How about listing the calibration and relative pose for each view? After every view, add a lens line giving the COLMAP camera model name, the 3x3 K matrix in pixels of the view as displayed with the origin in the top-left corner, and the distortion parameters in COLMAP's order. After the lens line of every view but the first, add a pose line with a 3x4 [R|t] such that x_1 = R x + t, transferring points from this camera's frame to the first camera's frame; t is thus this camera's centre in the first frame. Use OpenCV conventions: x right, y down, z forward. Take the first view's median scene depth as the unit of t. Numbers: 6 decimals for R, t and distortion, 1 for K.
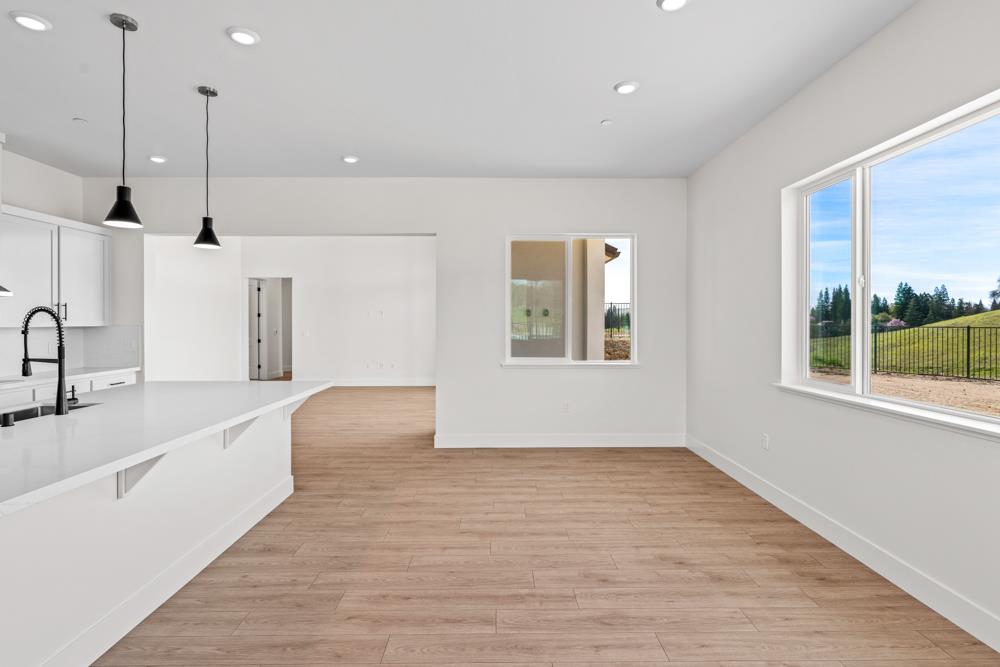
lens RADIAL K [[492.4, 0, 497.4], [0, 492.4, 333.2], [0, 0, 1]] dist [-0.012099, 0.000050]
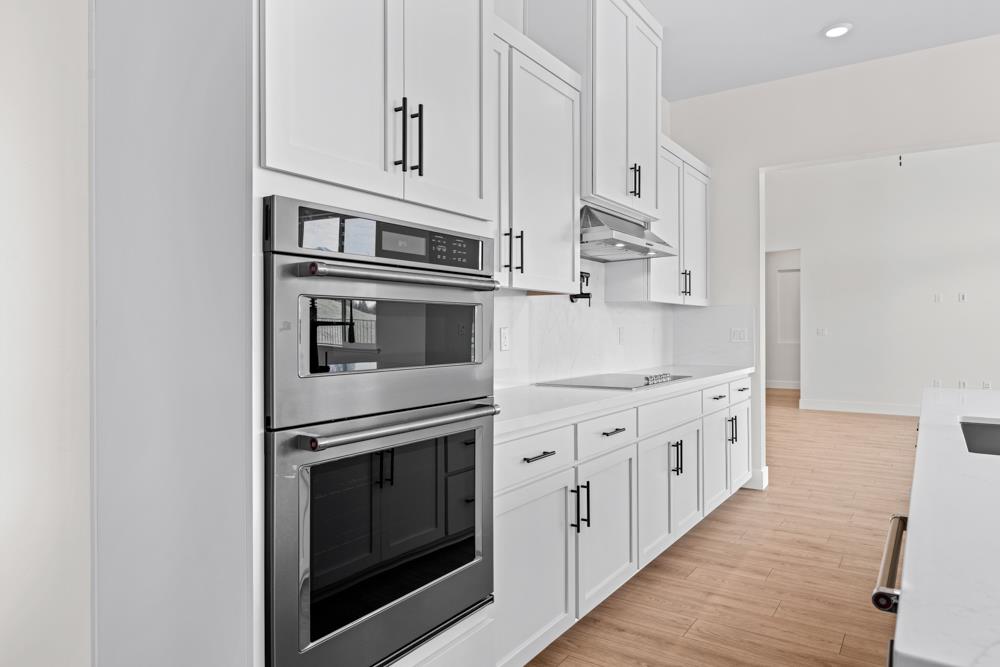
lens RADIAL K [[623.2, 0, 490.6], [0, 623.2, 340.2], [0, 0, 1]] dist [-0.009238, -0.004588]
pose [[0.811029, -0.002231, -0.585002, -0.262293], [-0.004551, 0.999938, -0.010123, 0.021032], [0.584989, 0.010872, 0.810968, 0.051806]]
